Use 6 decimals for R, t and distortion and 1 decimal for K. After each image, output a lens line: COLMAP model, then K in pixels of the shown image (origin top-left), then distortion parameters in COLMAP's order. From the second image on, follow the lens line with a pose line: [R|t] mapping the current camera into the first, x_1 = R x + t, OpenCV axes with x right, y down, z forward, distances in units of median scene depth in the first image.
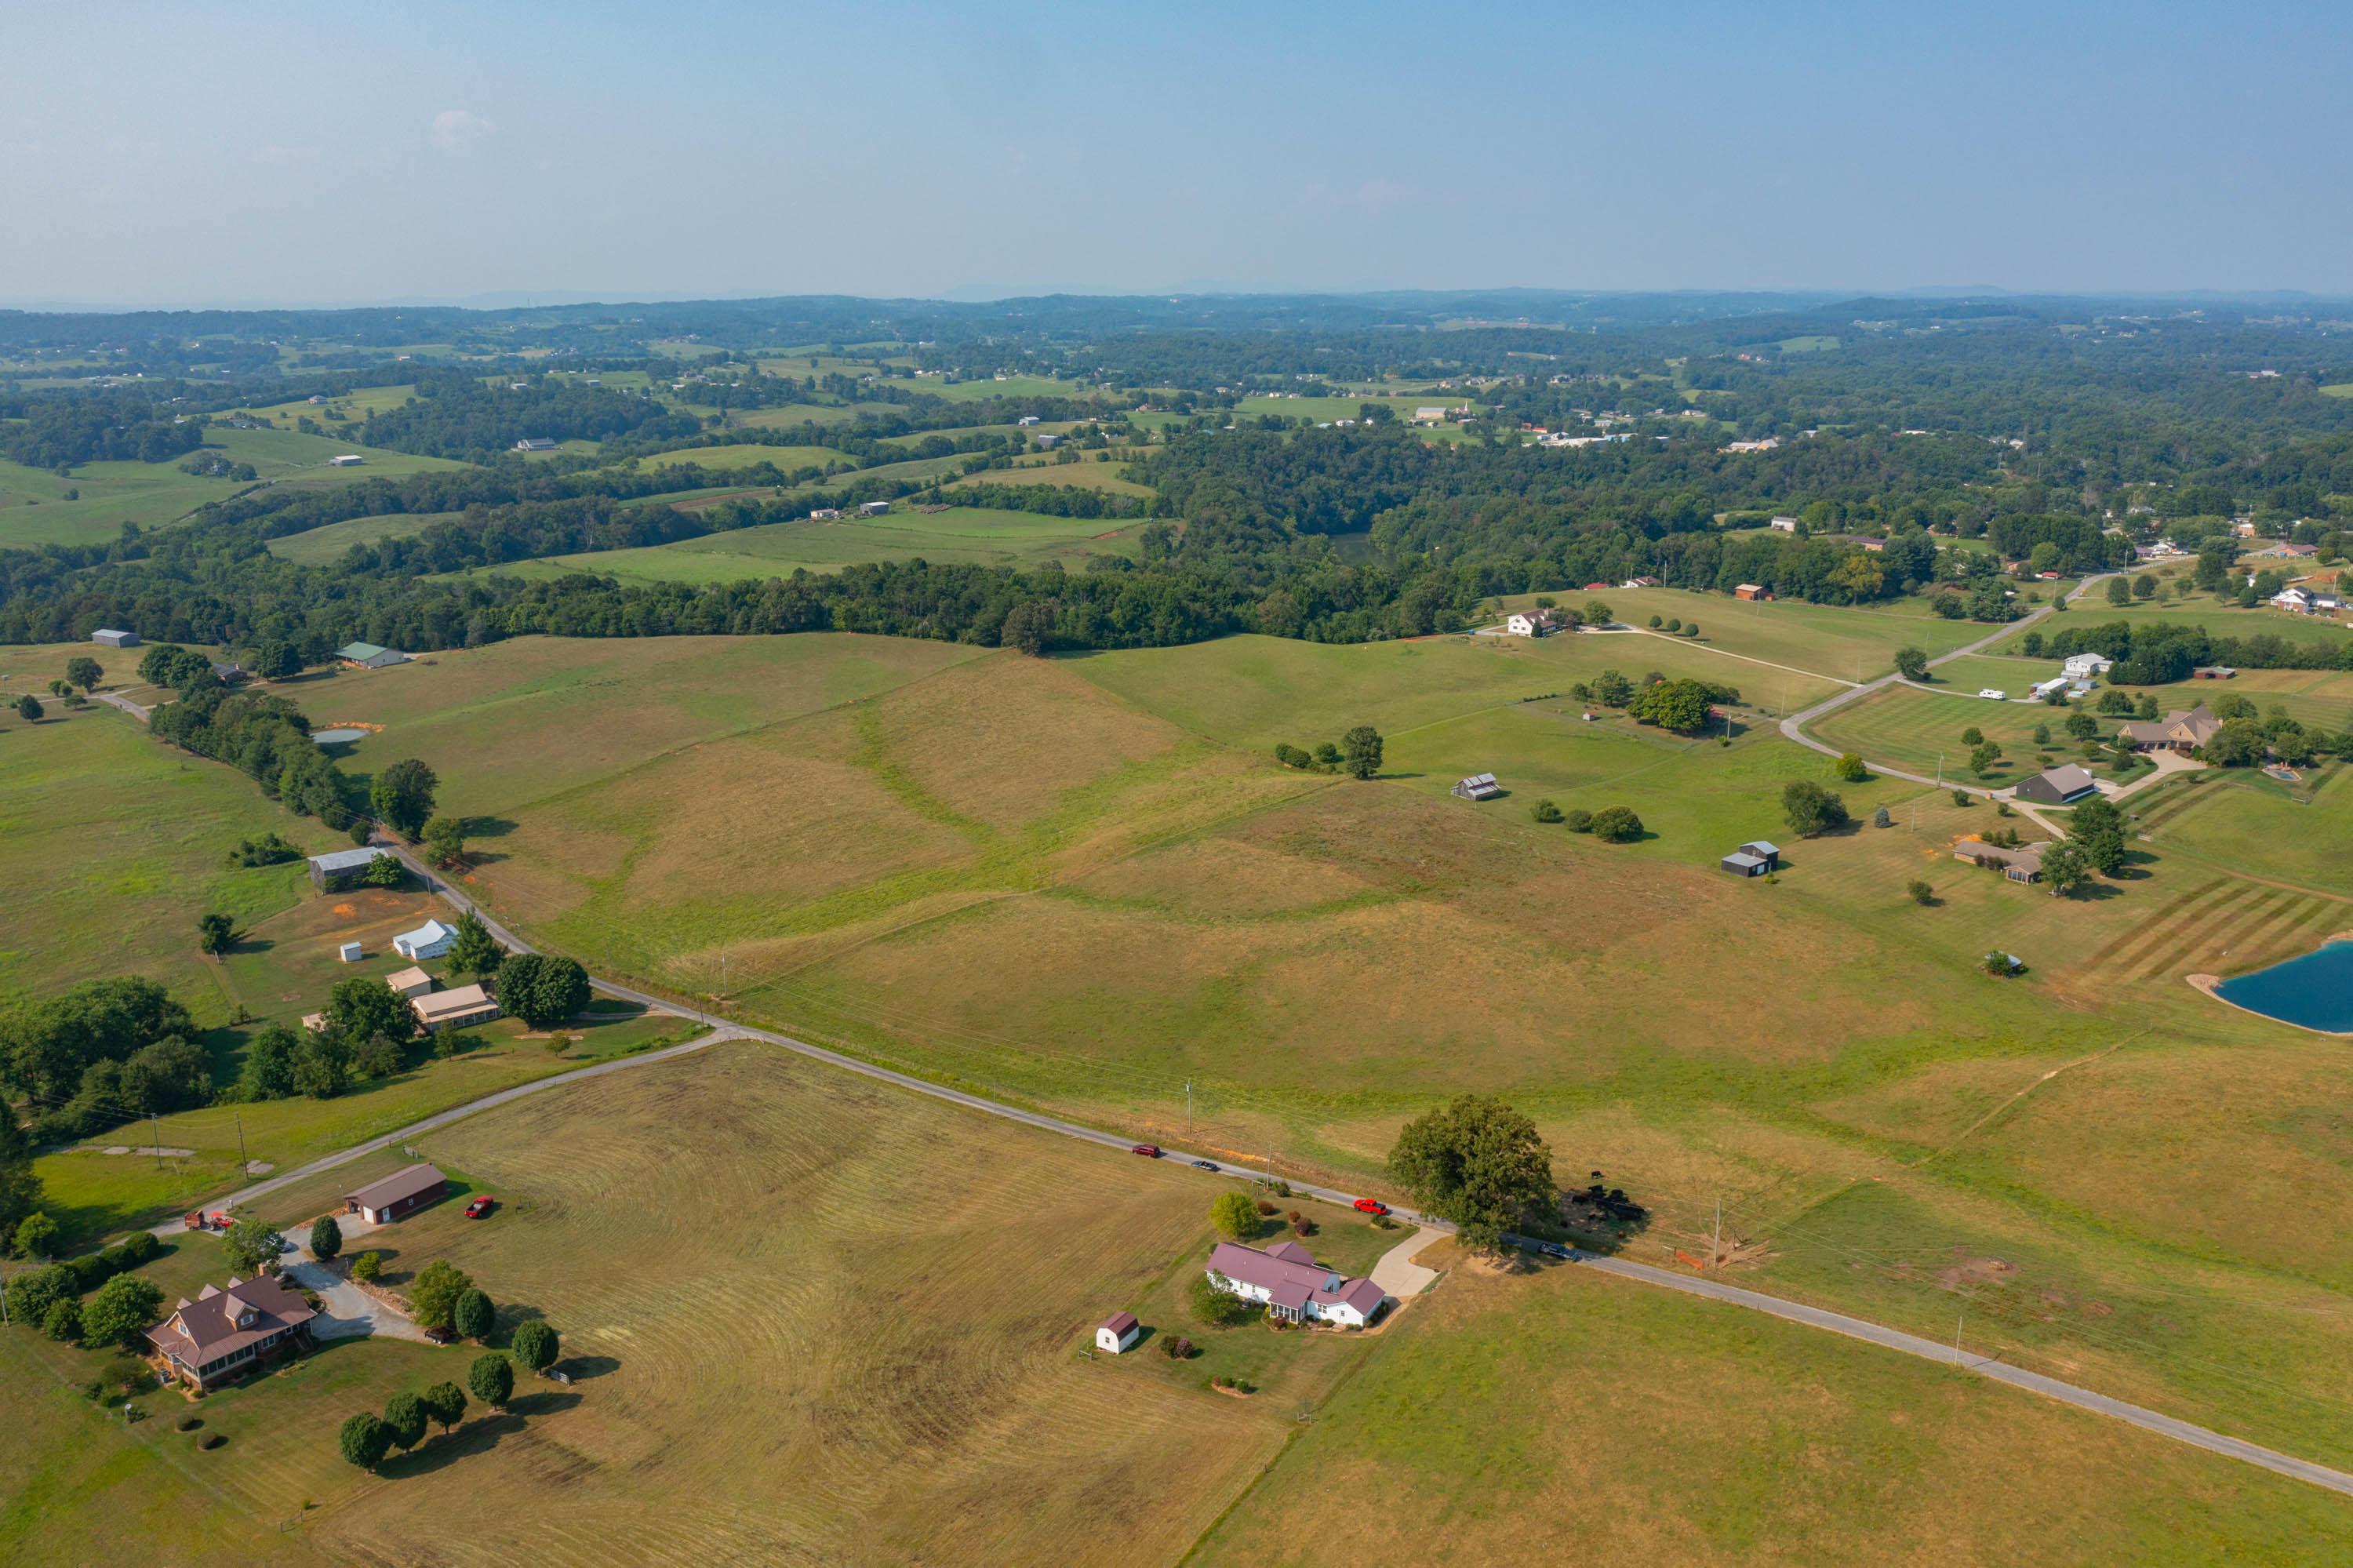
lens RADIAL K [[1857.9, 0, 1178.9], [0, 1857.9, 775.3], [0, 0, 1]] dist [-0.017546, 0.015416]
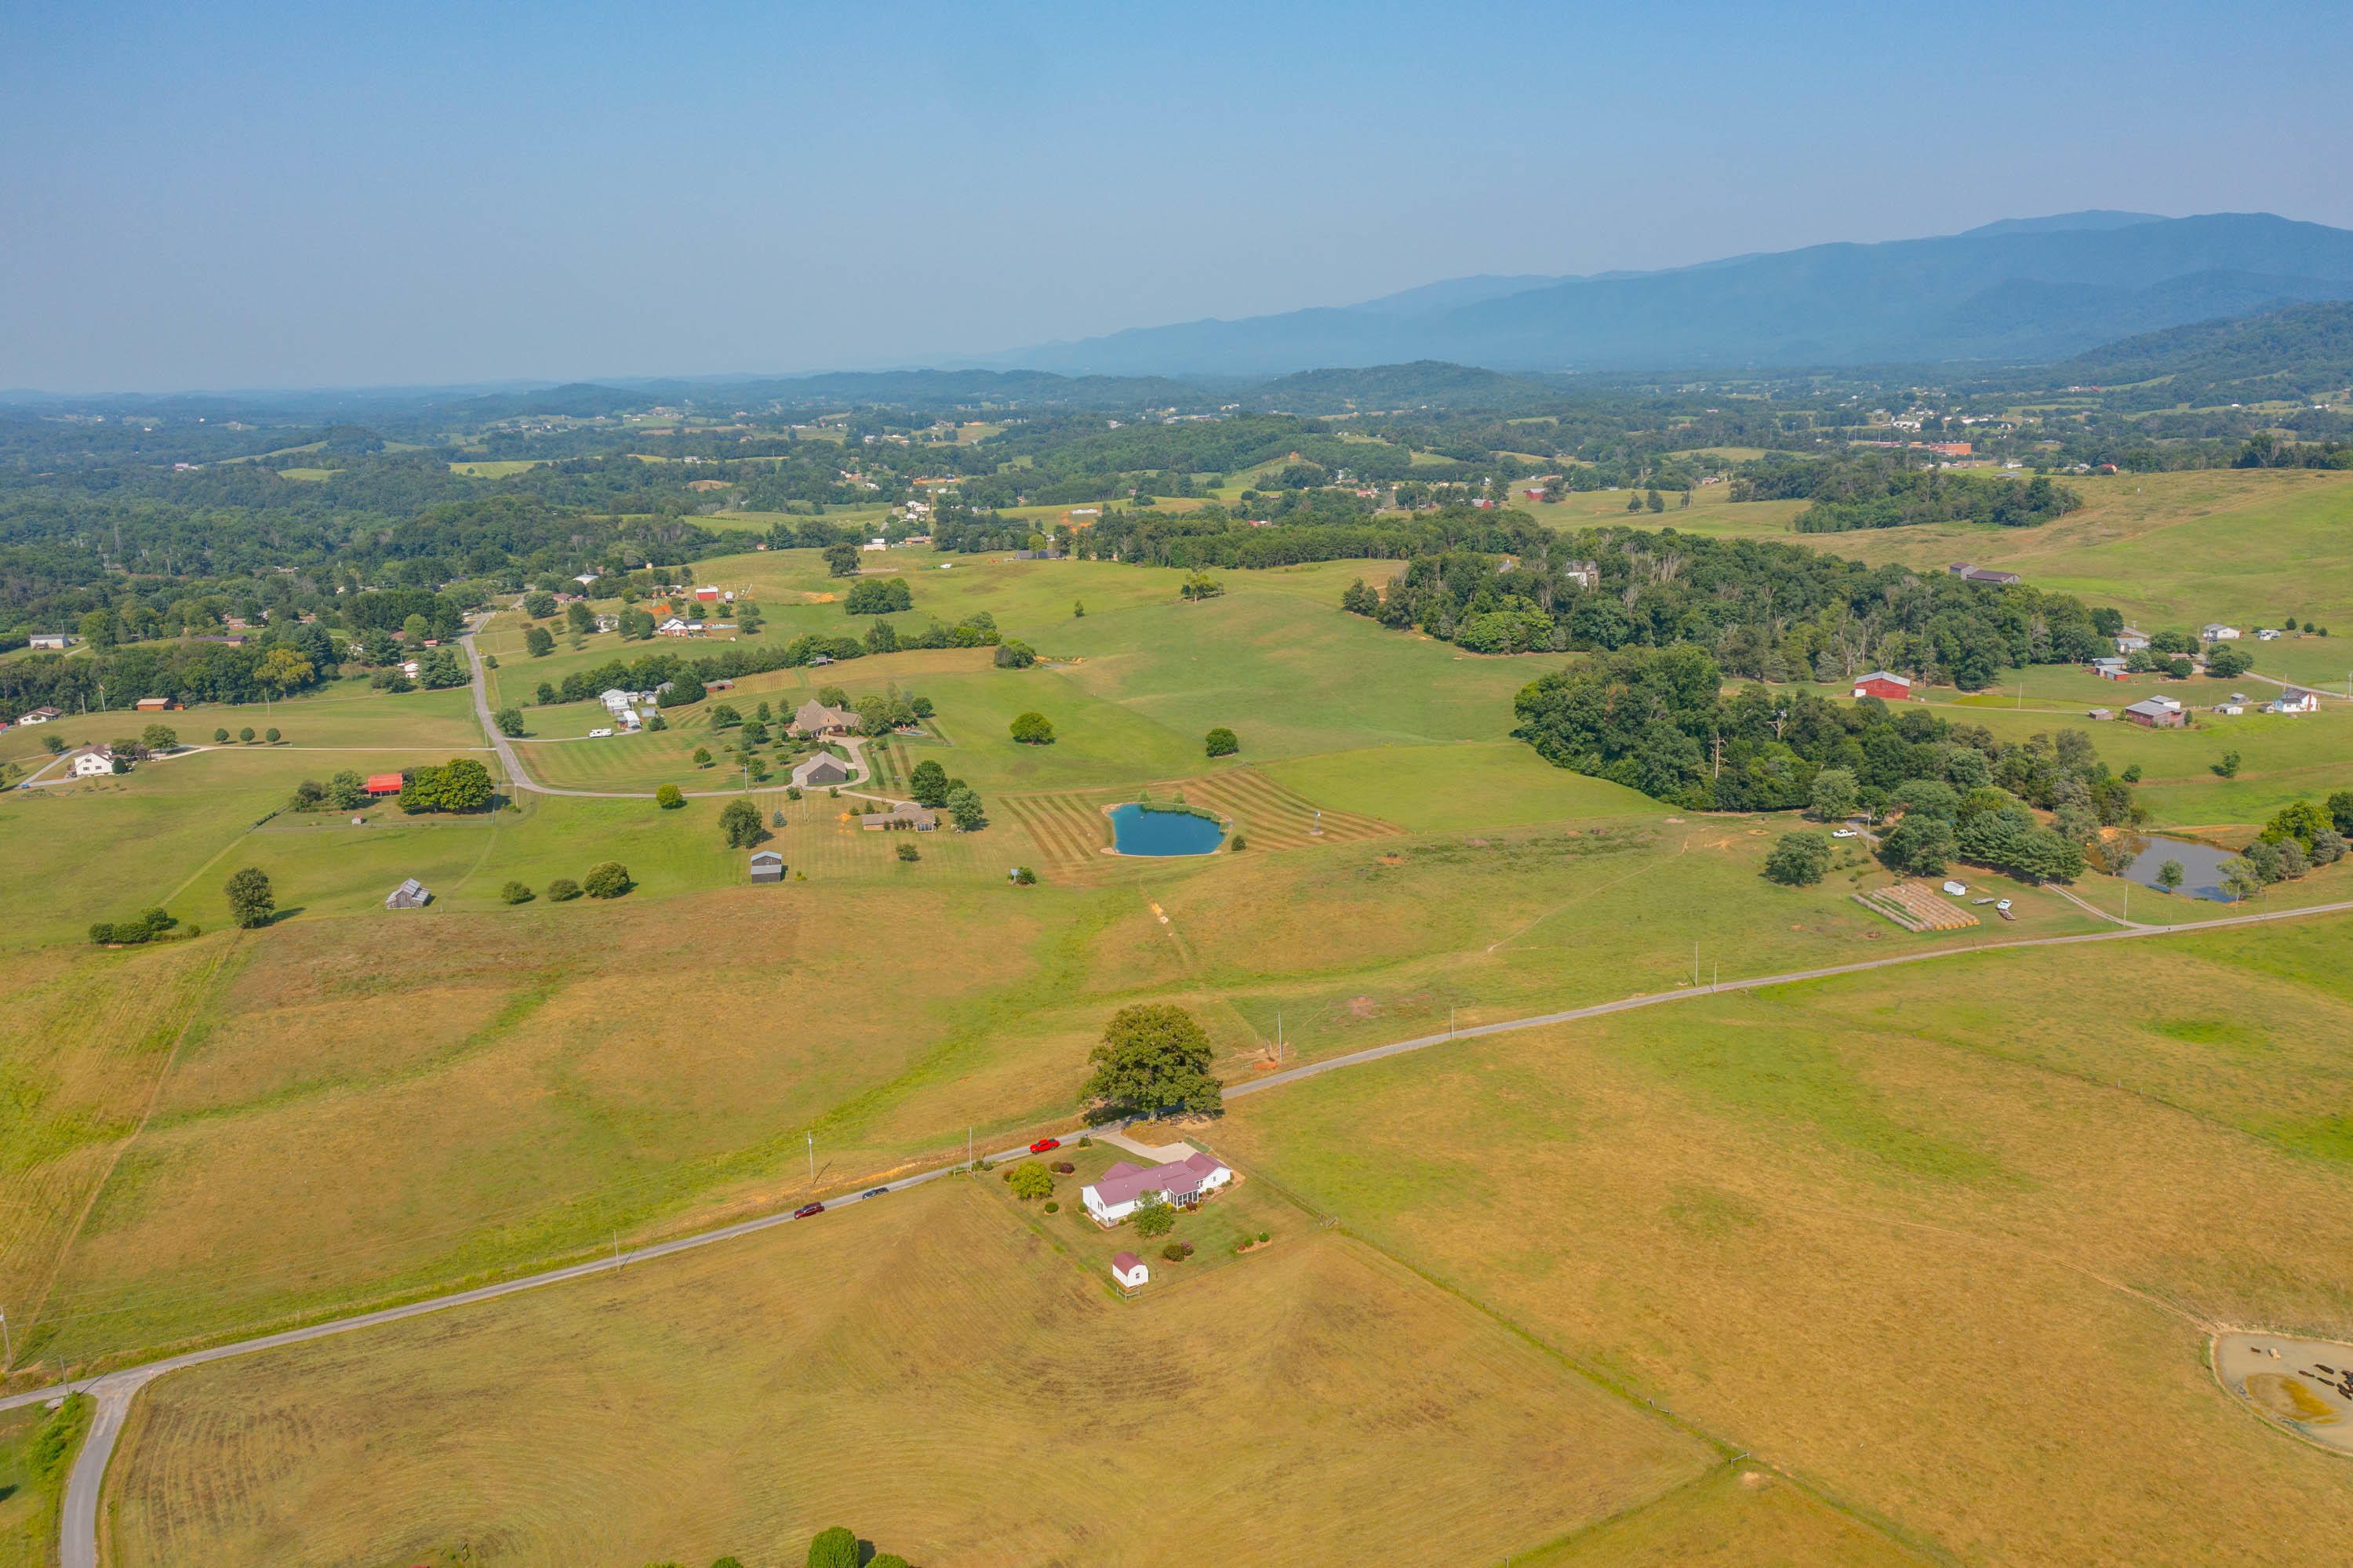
lens RADIAL K [[1854.4, 0, 1177.9], [0, 1854.4, 778.2], [0, 0, 1]] dist [-0.007529, 0.014114]
pose [[0.465902, -0.195990, 0.862858, -0.336566], [0.238924, 0.966803, 0.090592, -0.031542], [-0.851969, 0.163950, 0.497262, 0.127716]]
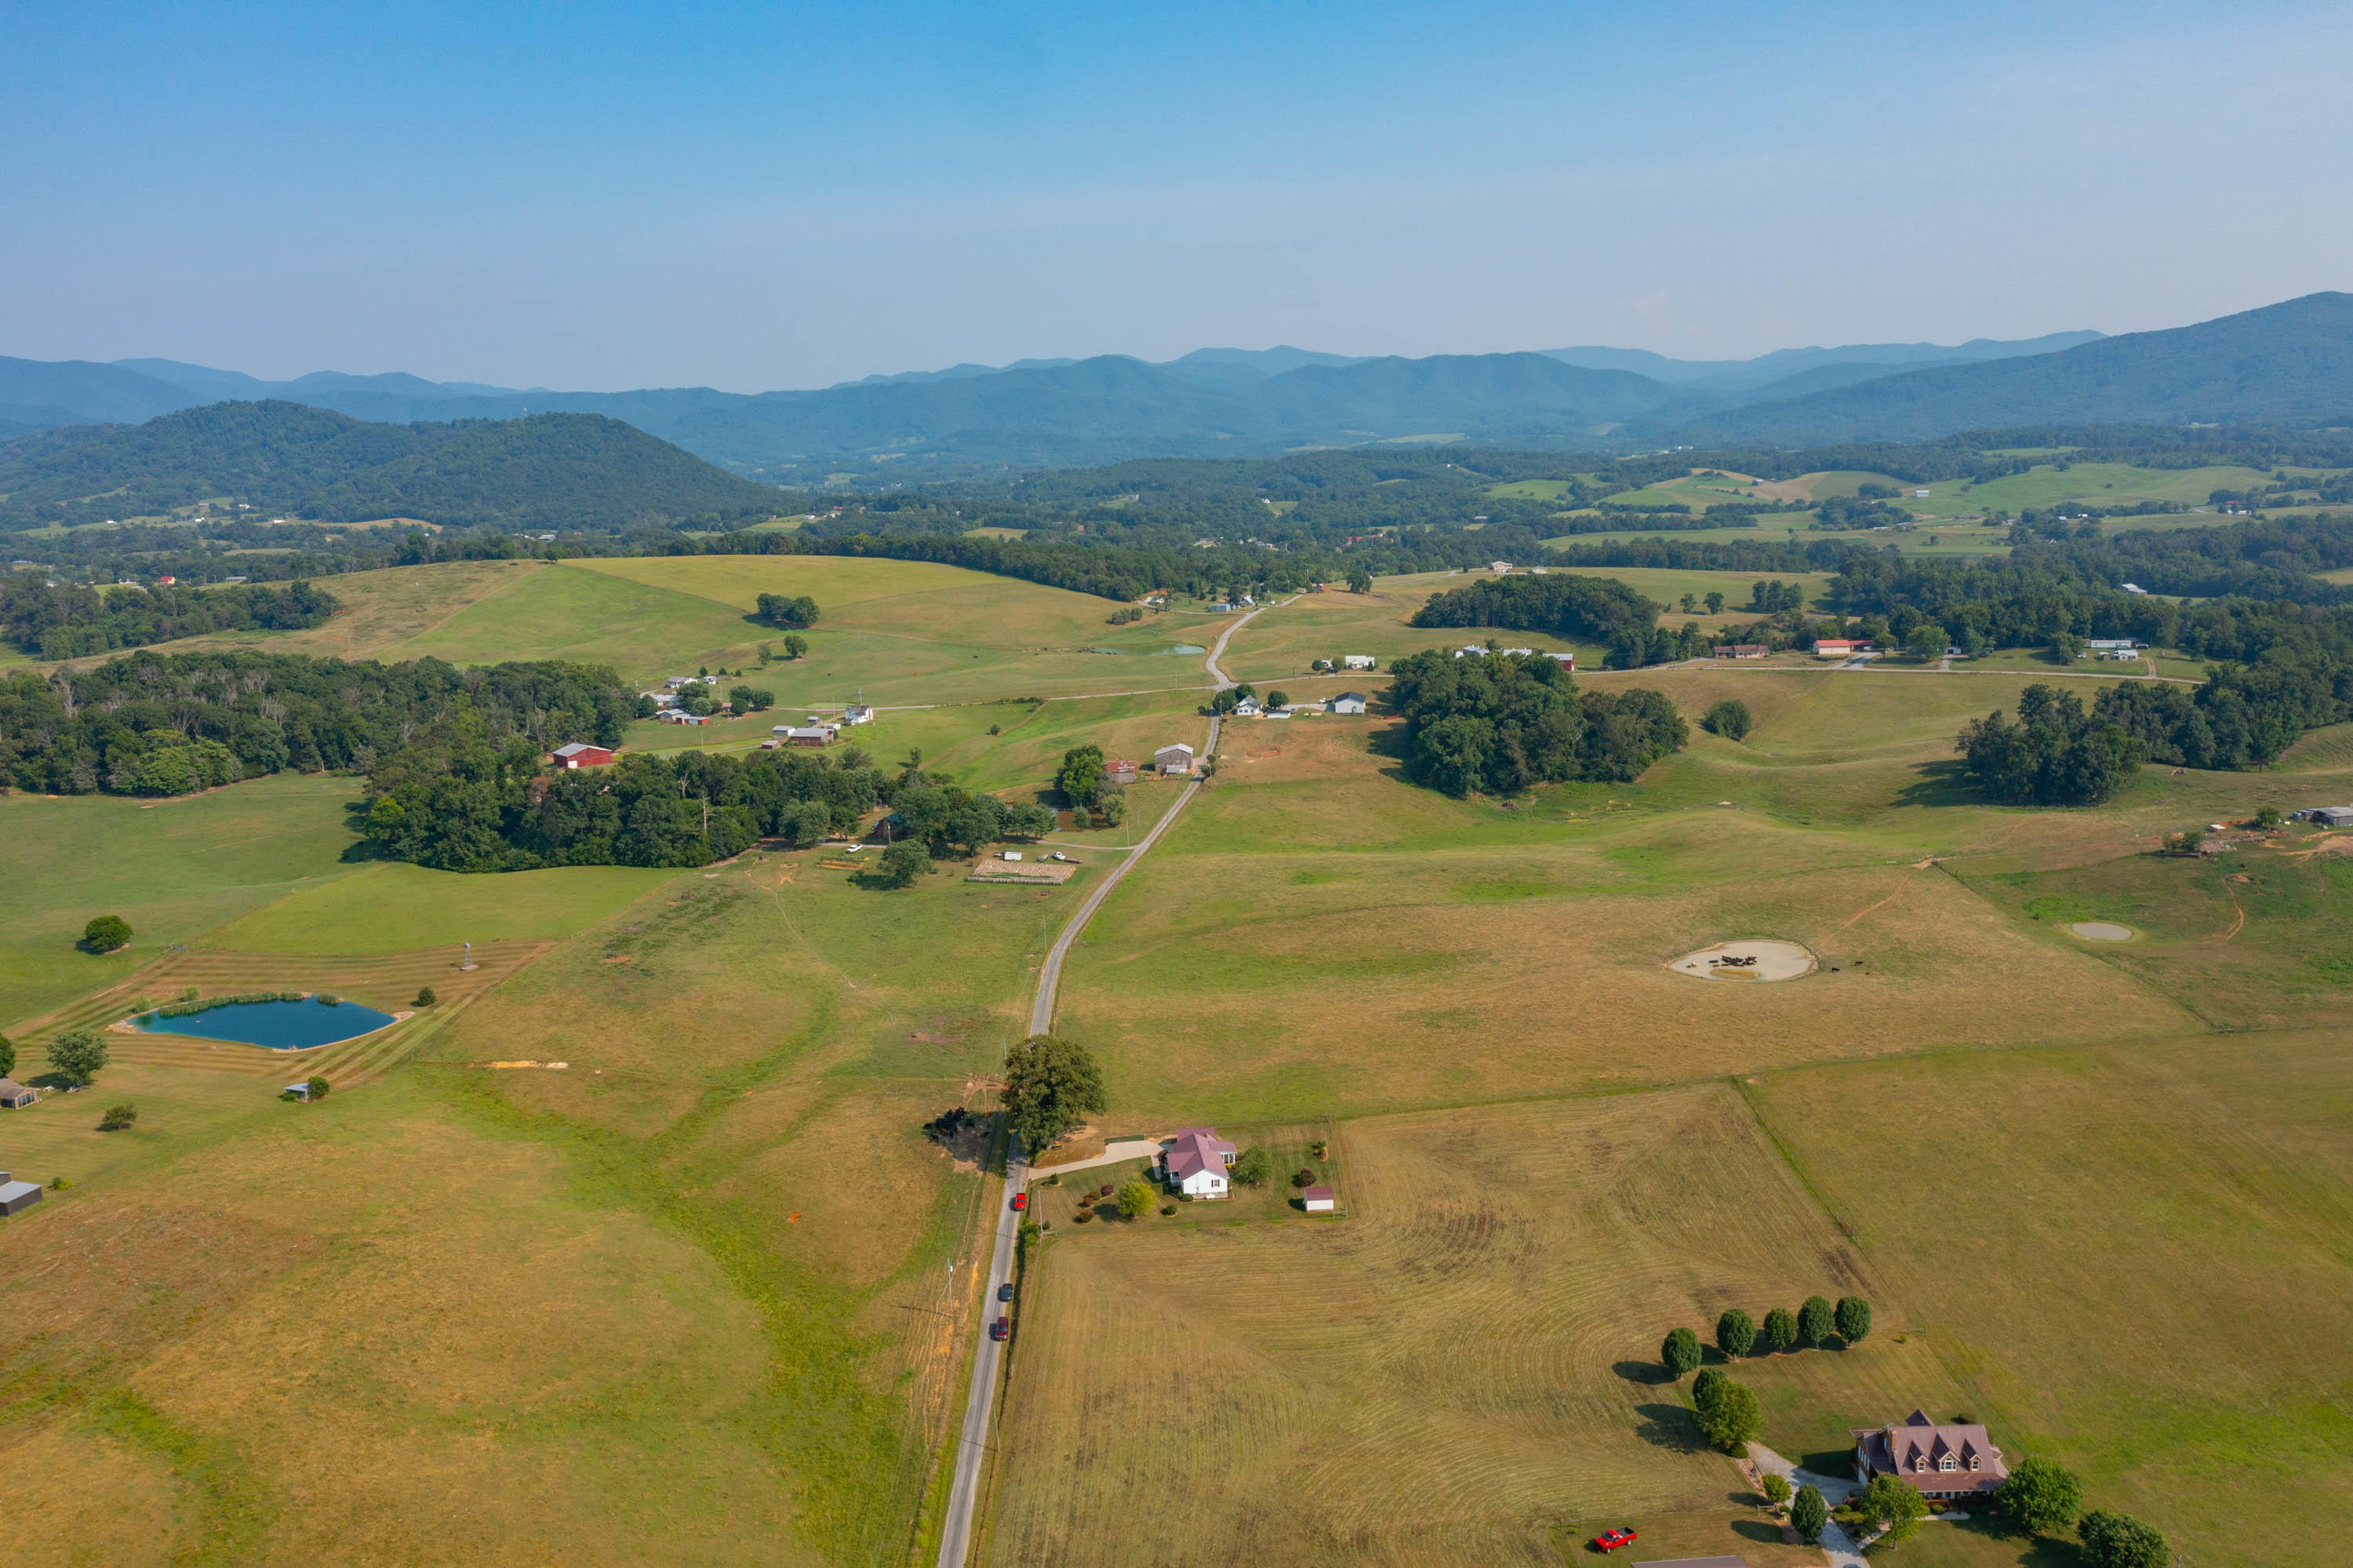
lens RADIAL K [[1850.3, 0, 1176.5], [0, 1850.3, 784.0], [0, 0, 1]] dist [-0.012052, 0.011256]
pose [[-0.601657, -0.127791, 0.788466, -0.348517], [0.229300, 0.917937, 0.323748, -0.151090], [-0.765135, 0.375580, -0.522981, 0.591329]]
